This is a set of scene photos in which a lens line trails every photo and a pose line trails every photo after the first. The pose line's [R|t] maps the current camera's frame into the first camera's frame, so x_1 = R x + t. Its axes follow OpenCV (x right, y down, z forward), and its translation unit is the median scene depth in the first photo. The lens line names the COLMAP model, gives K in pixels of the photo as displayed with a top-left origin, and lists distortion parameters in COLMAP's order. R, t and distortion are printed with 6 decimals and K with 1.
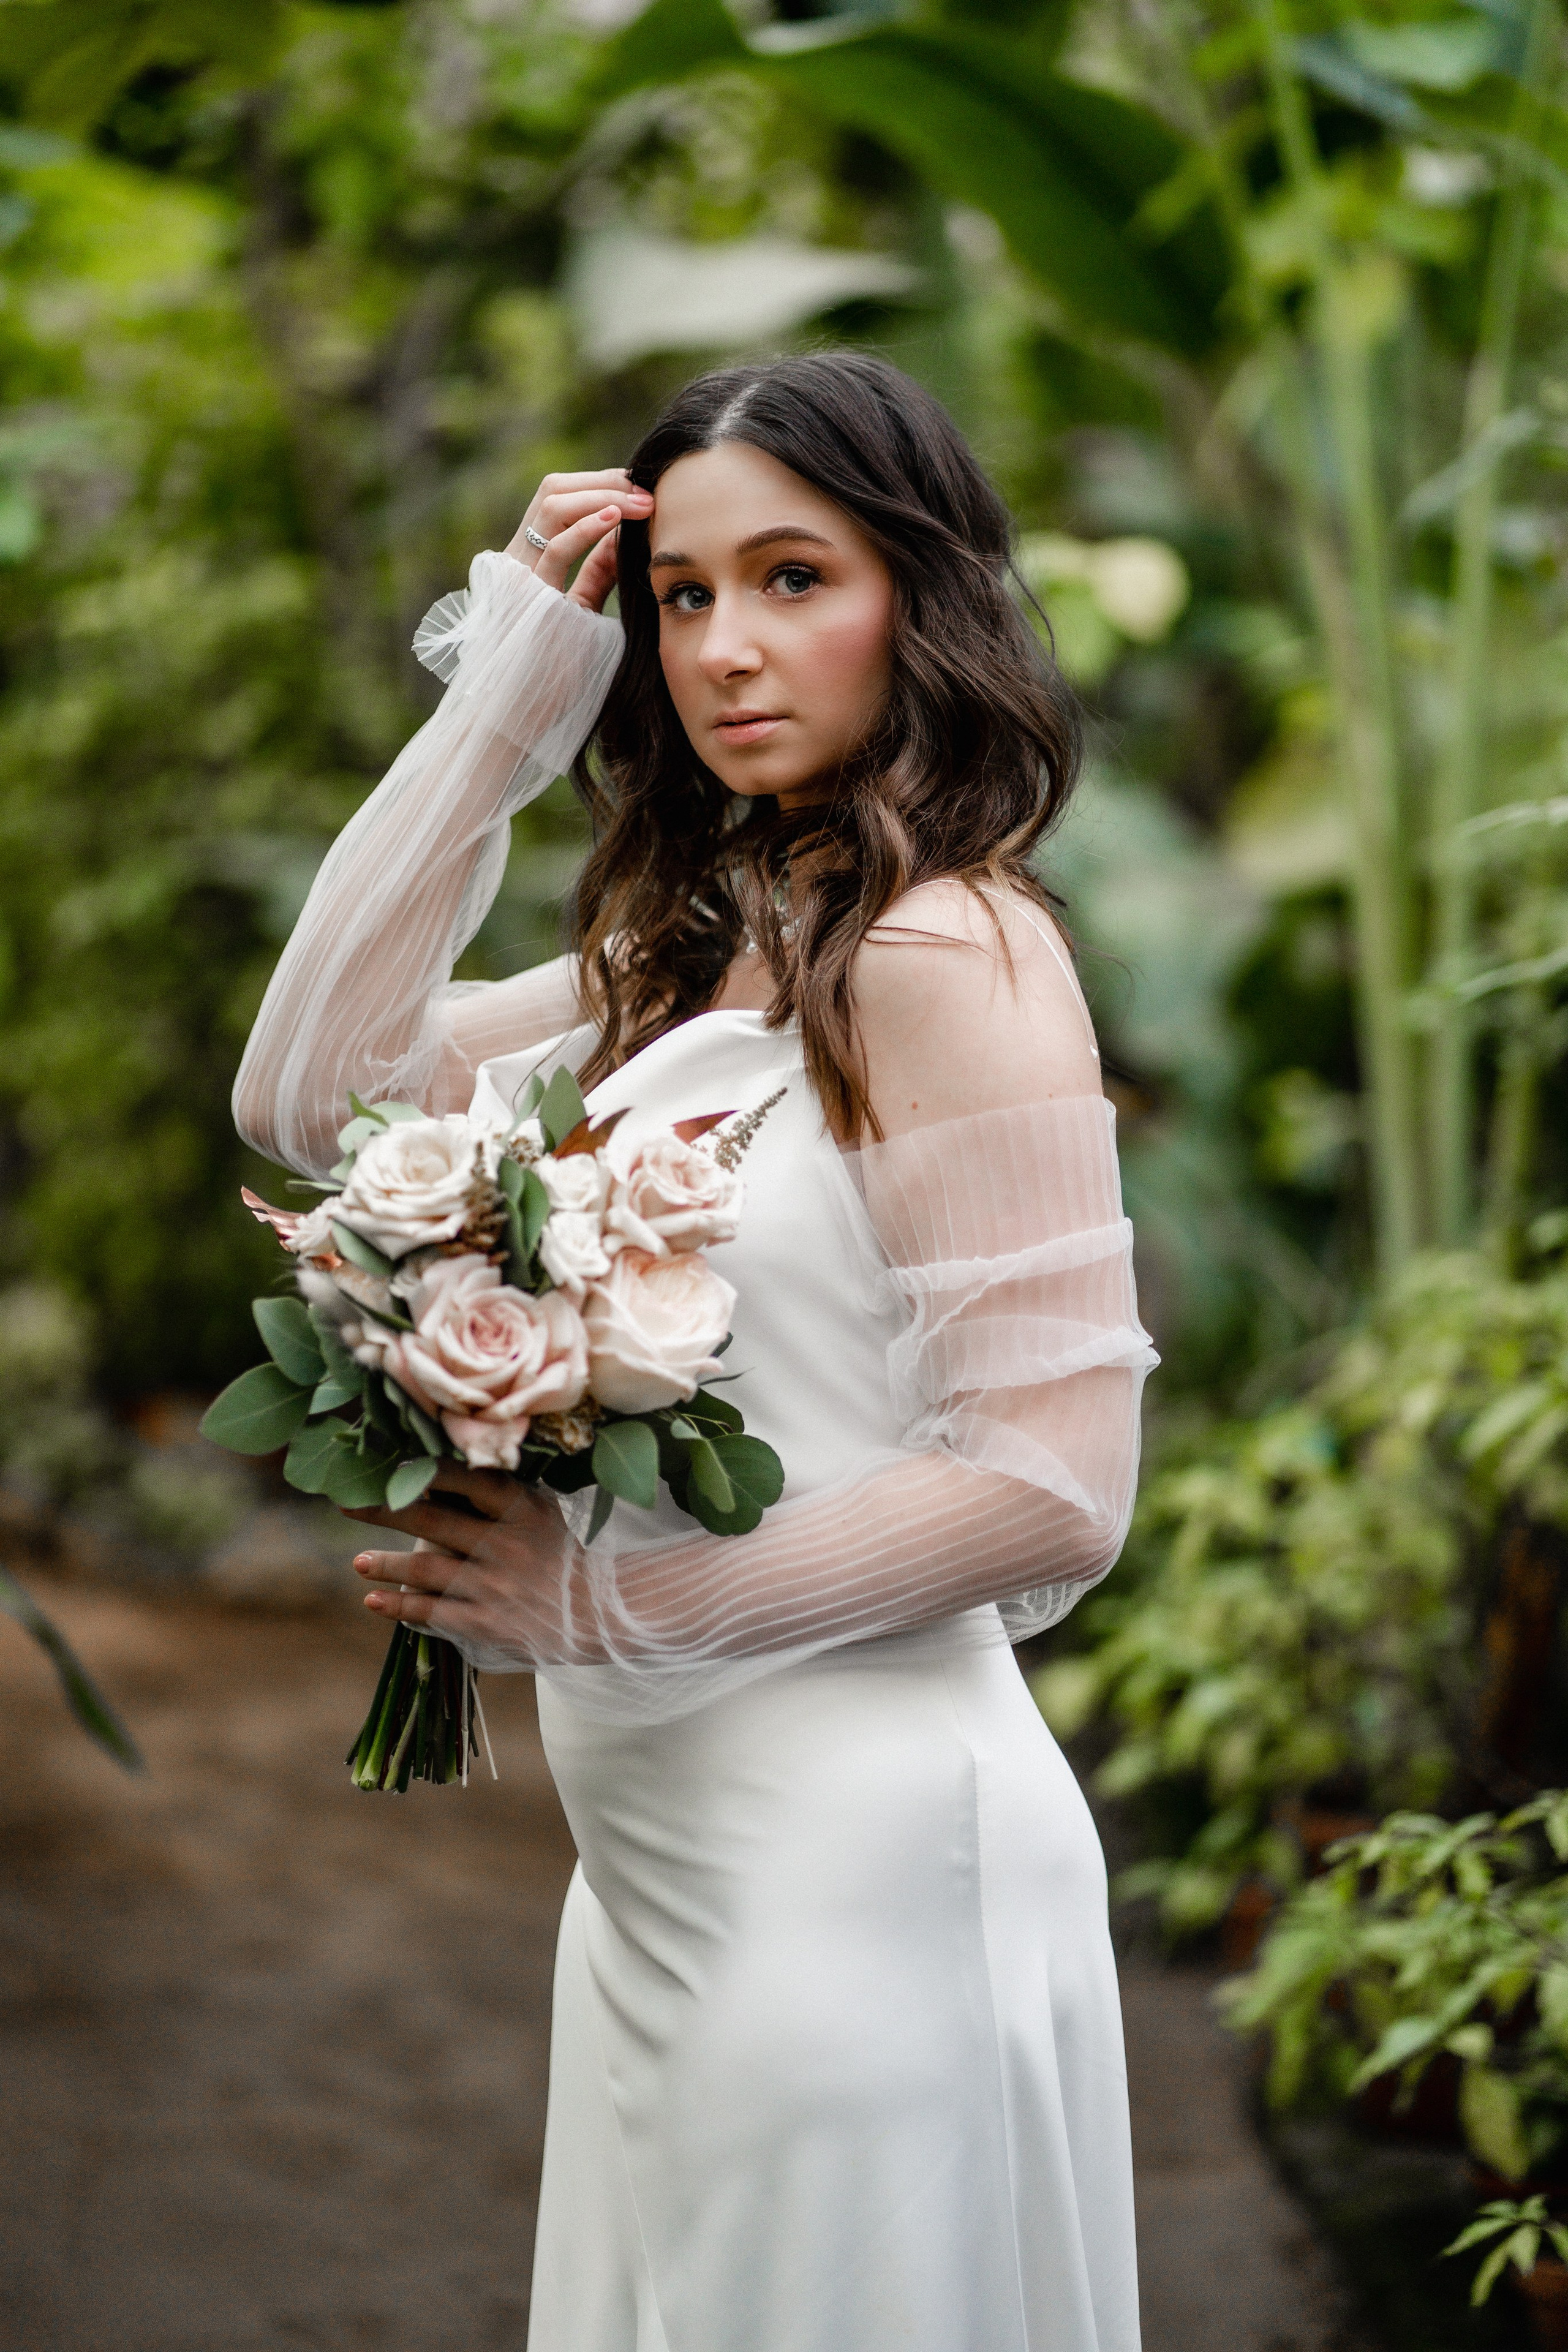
lens RADIAL K [[5657.7, 0, 784.0], [0, 5657.7, 1176.0], [0, 0, 1]] dist [-0.050638, 0.560073]
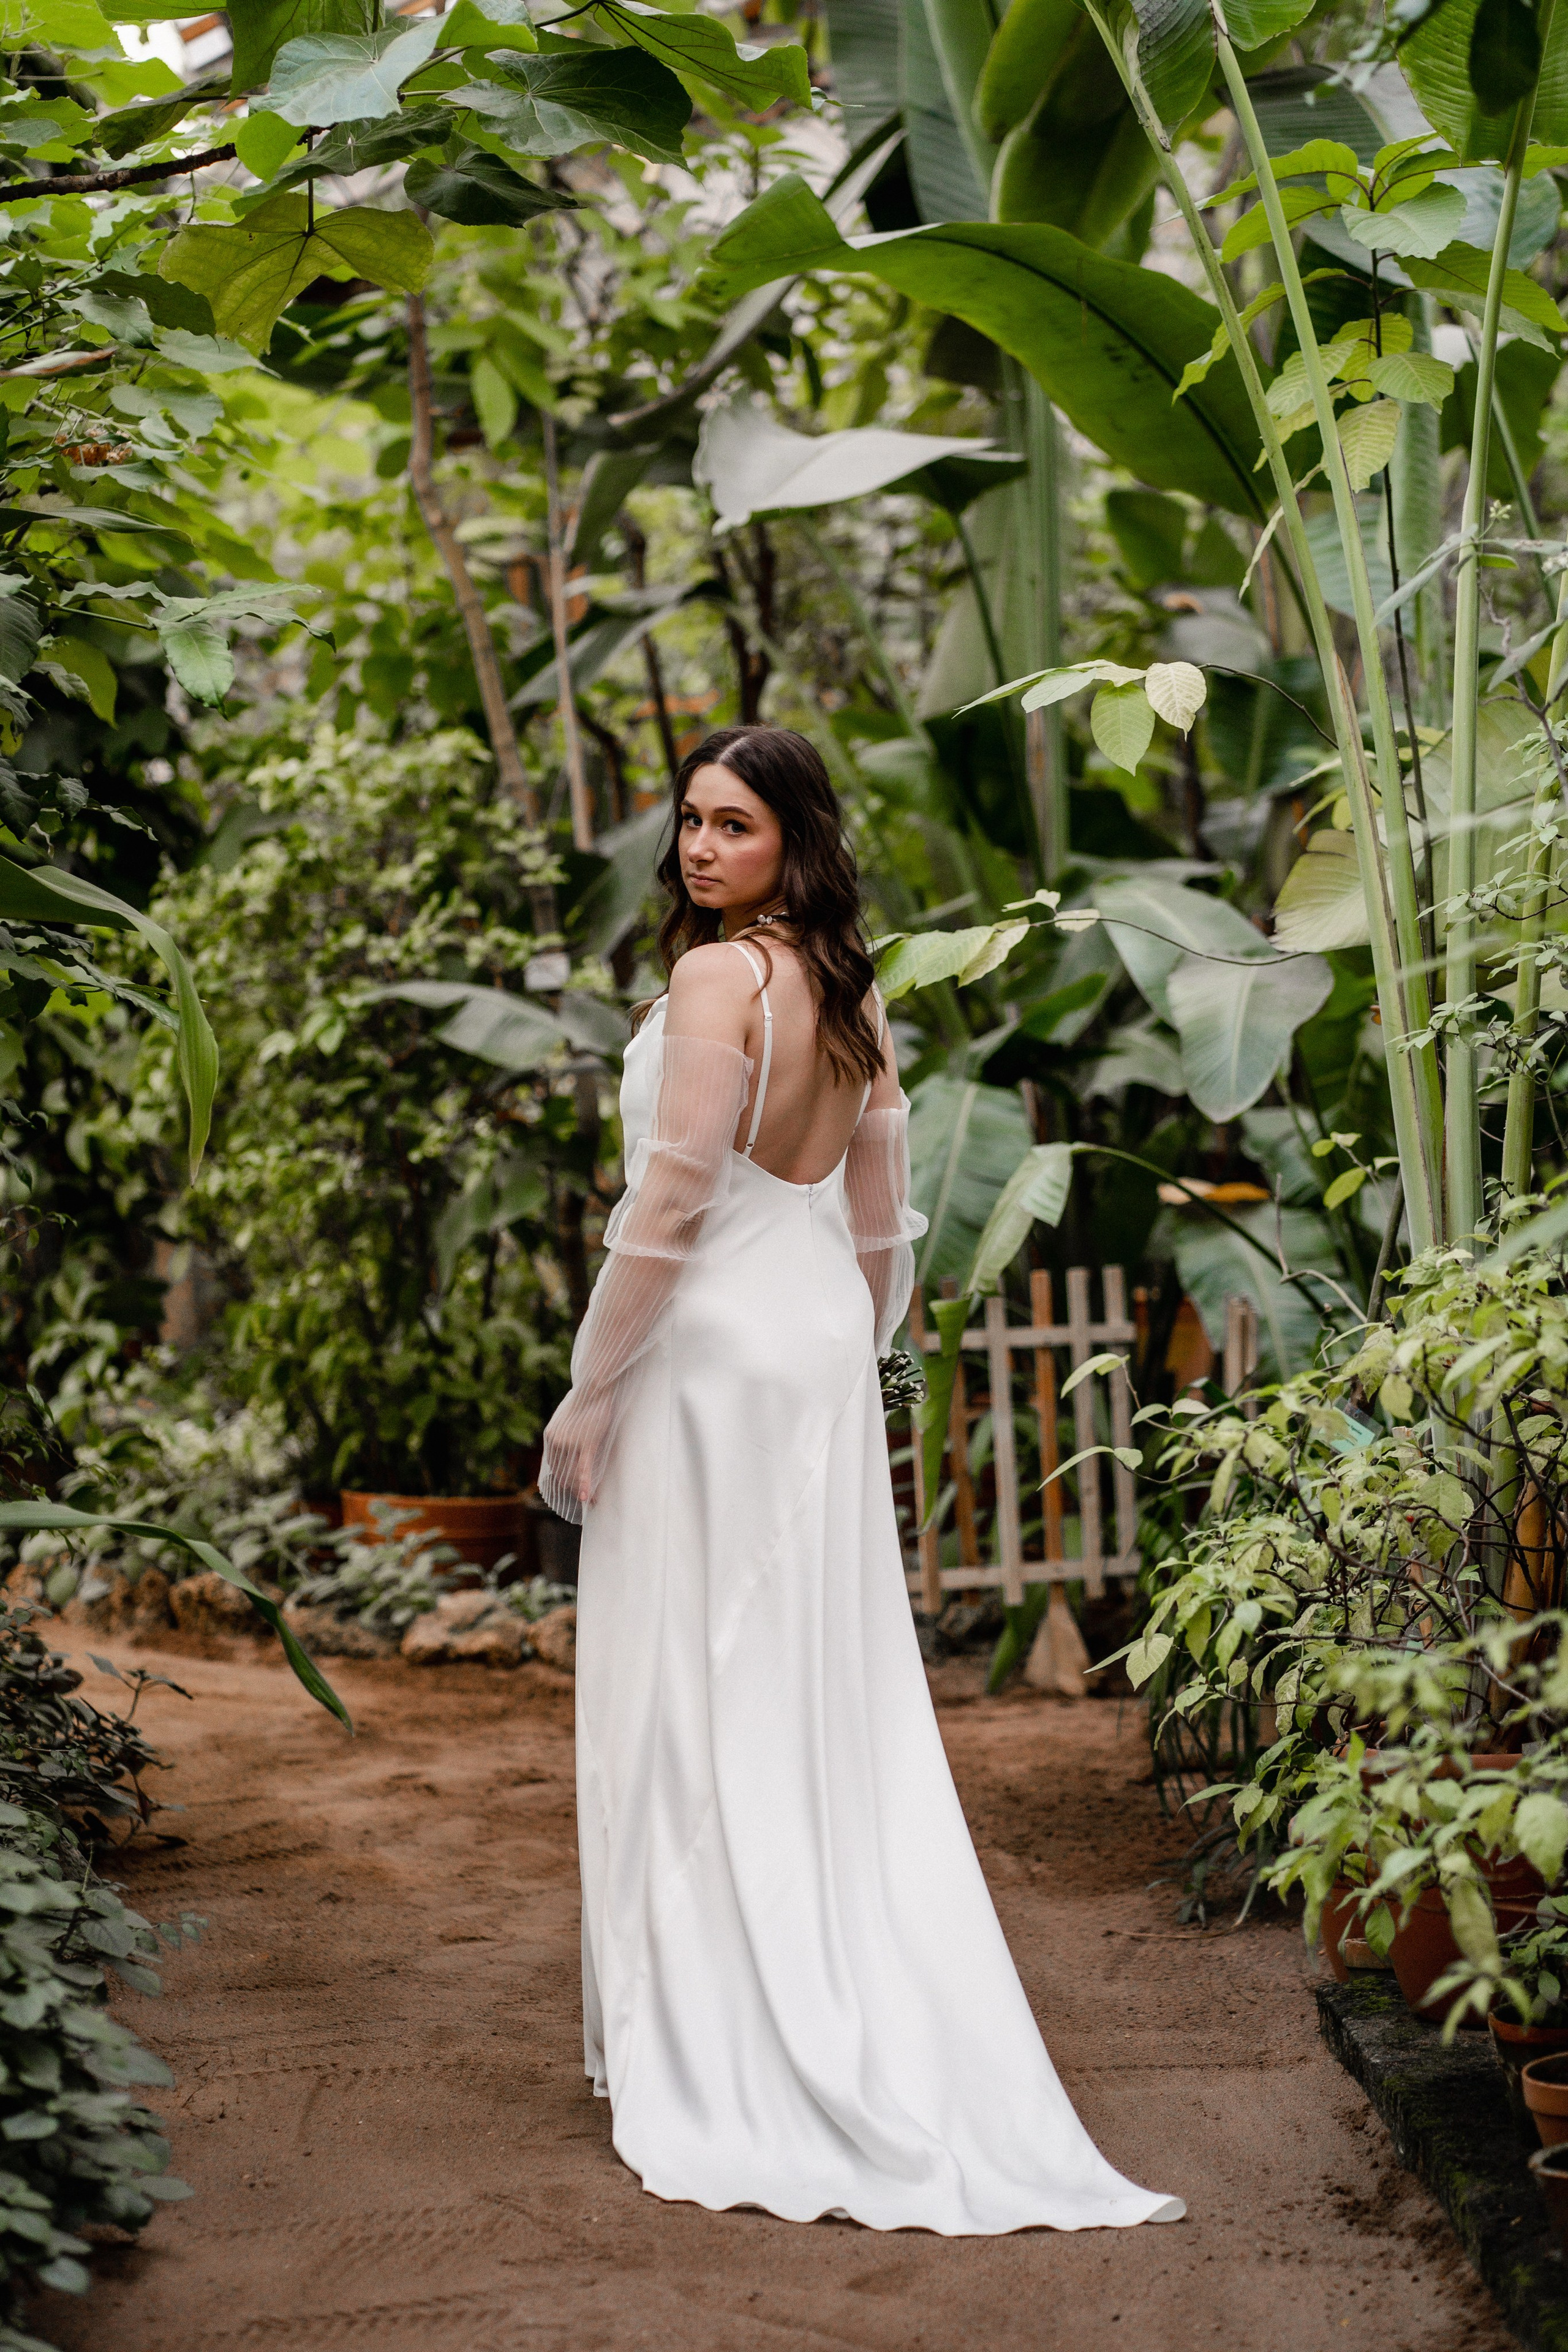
lens RADIAL K [[5657.7, 0, 784.0], [0, 5657.7, 1176.0], [0, 0, 1]] dist [-0.050638, 0.560073]
pose [[0.999086, -0.028858, -0.031544, 0.010070], [0.027736, 0.998986, -0.035451, 0.022075], [0.032535, 0.034544, 0.998873, -0.108031]]
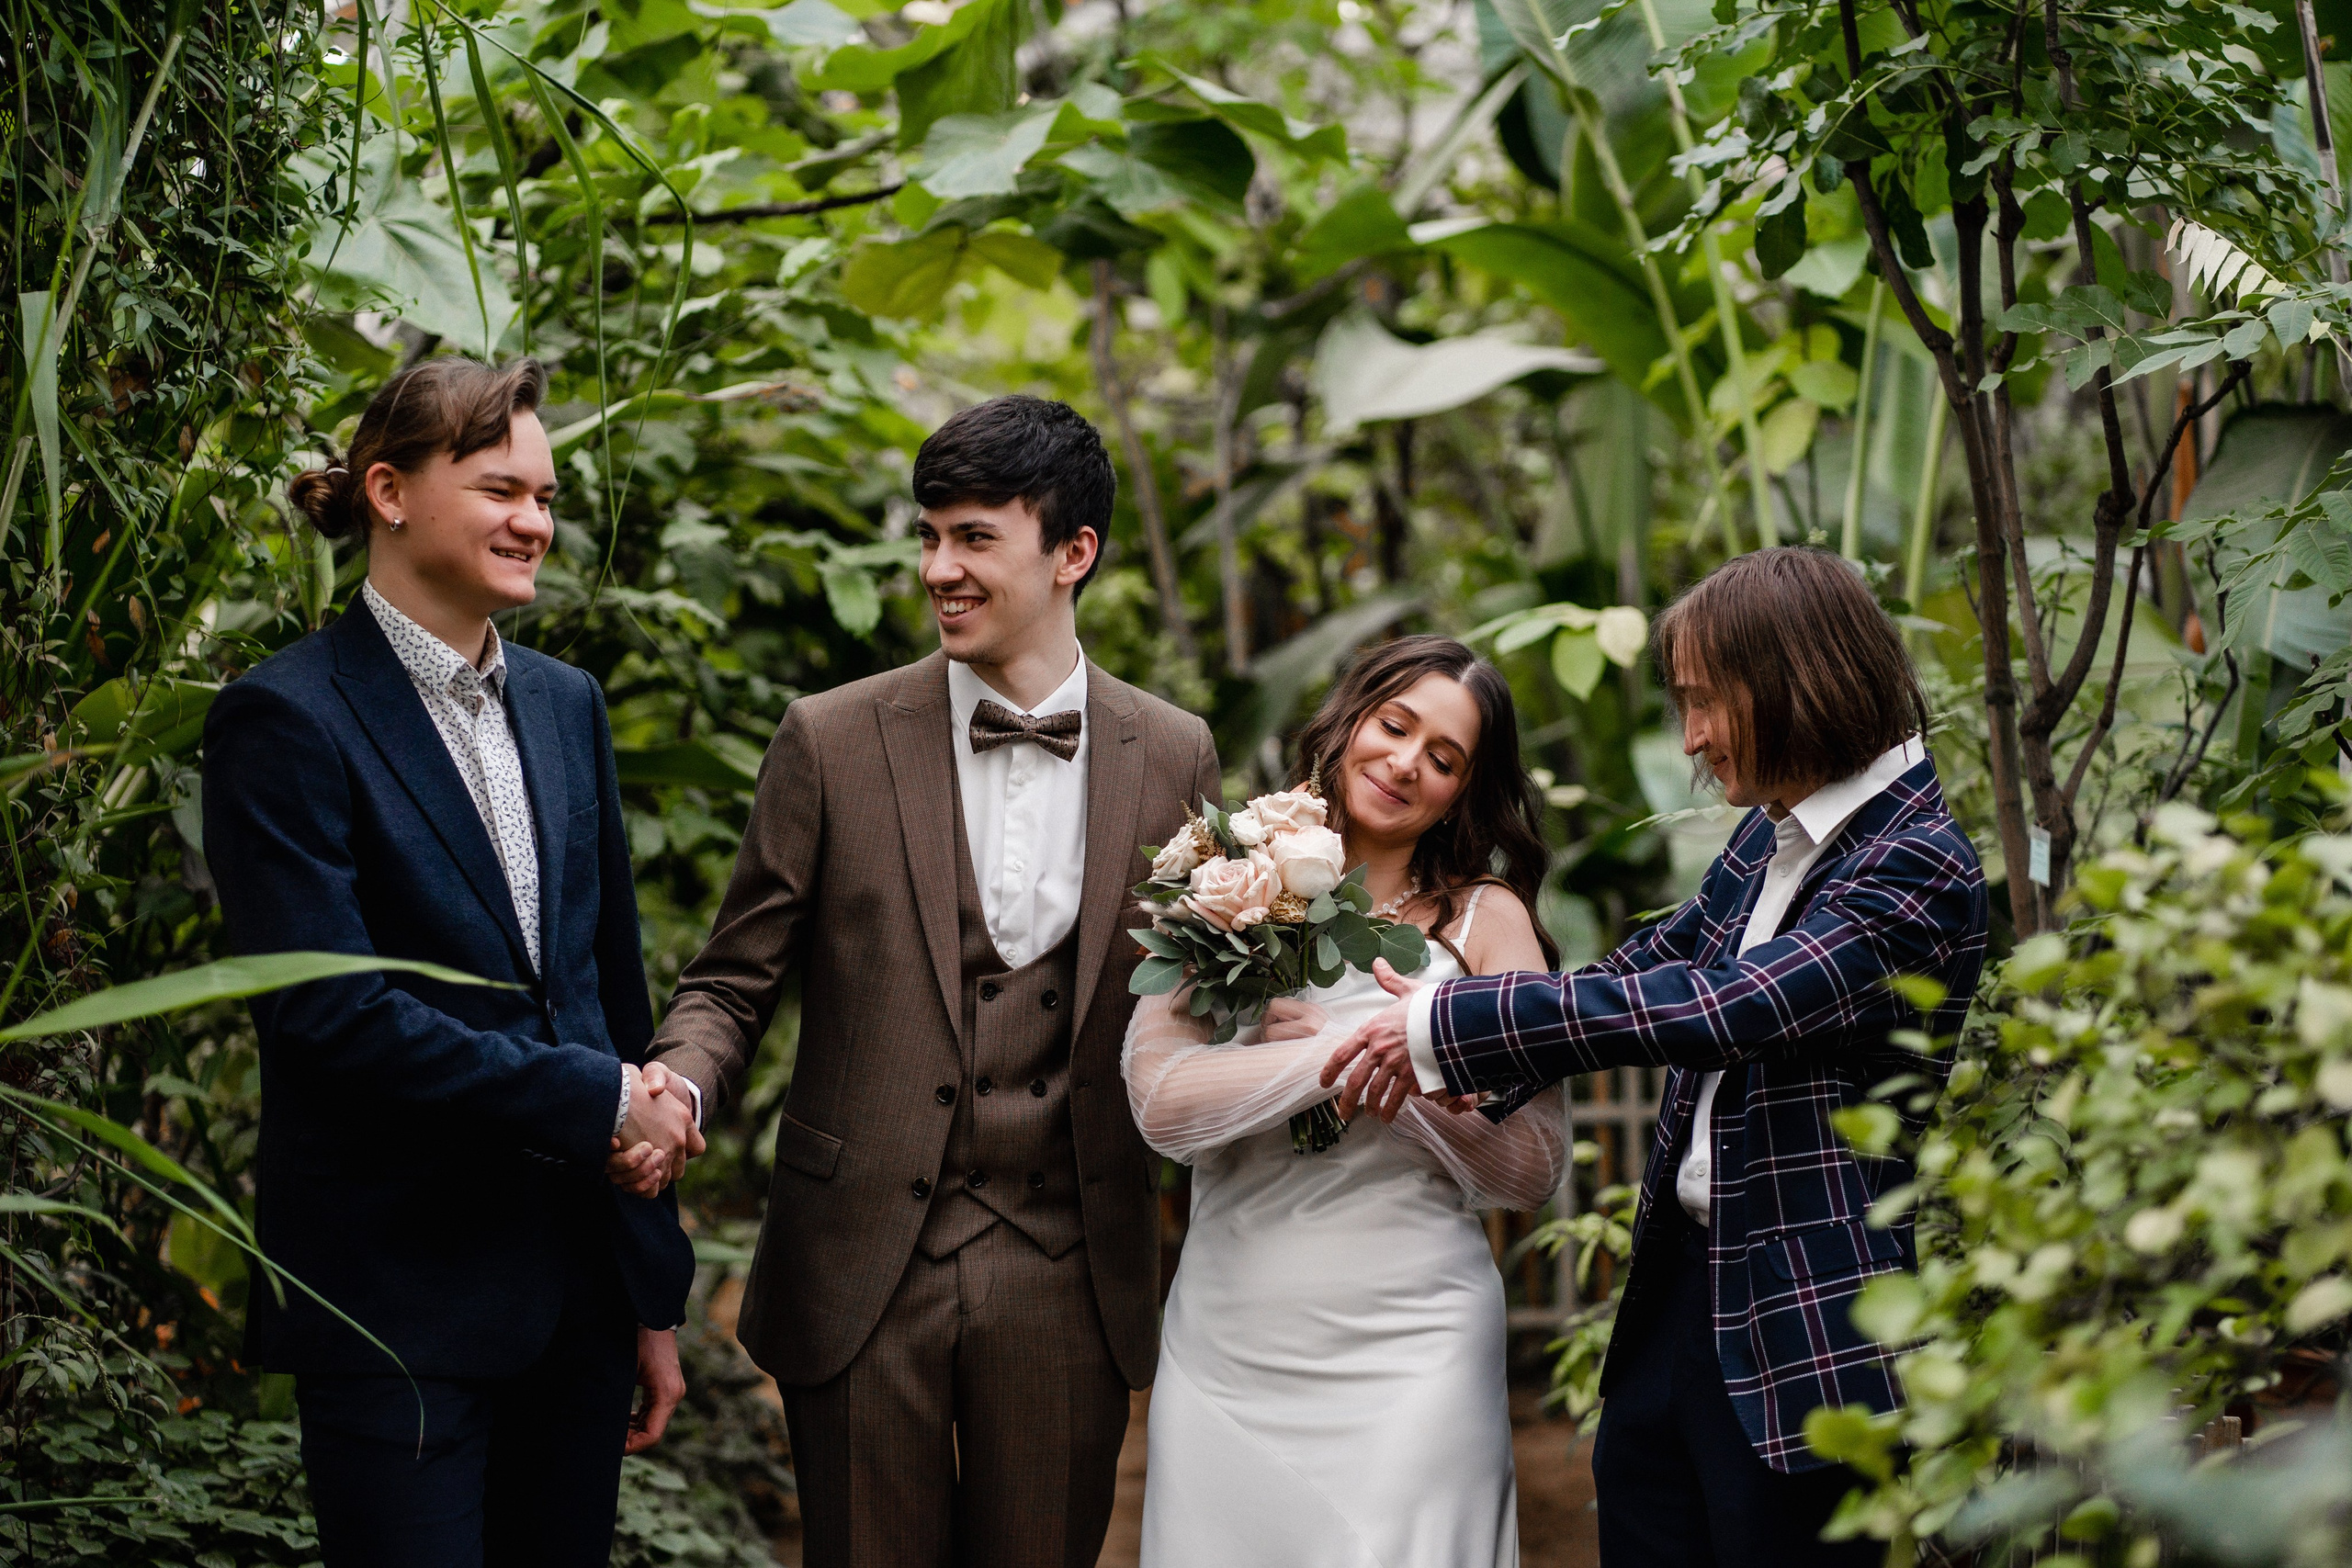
lens RADIAL K [[5657.2, 0, 1176.0], [0, 5657.2, 784.0], [0, 0, 1]] dist [-0.050638, 0.560073]
pose [[0.995076, -0.002353, -0.099089, 0.054333], [-0.003103, 0.998488, -0.054874, 0.011831], [0.099068, 0.054911, 0.993564, -0.291128]]
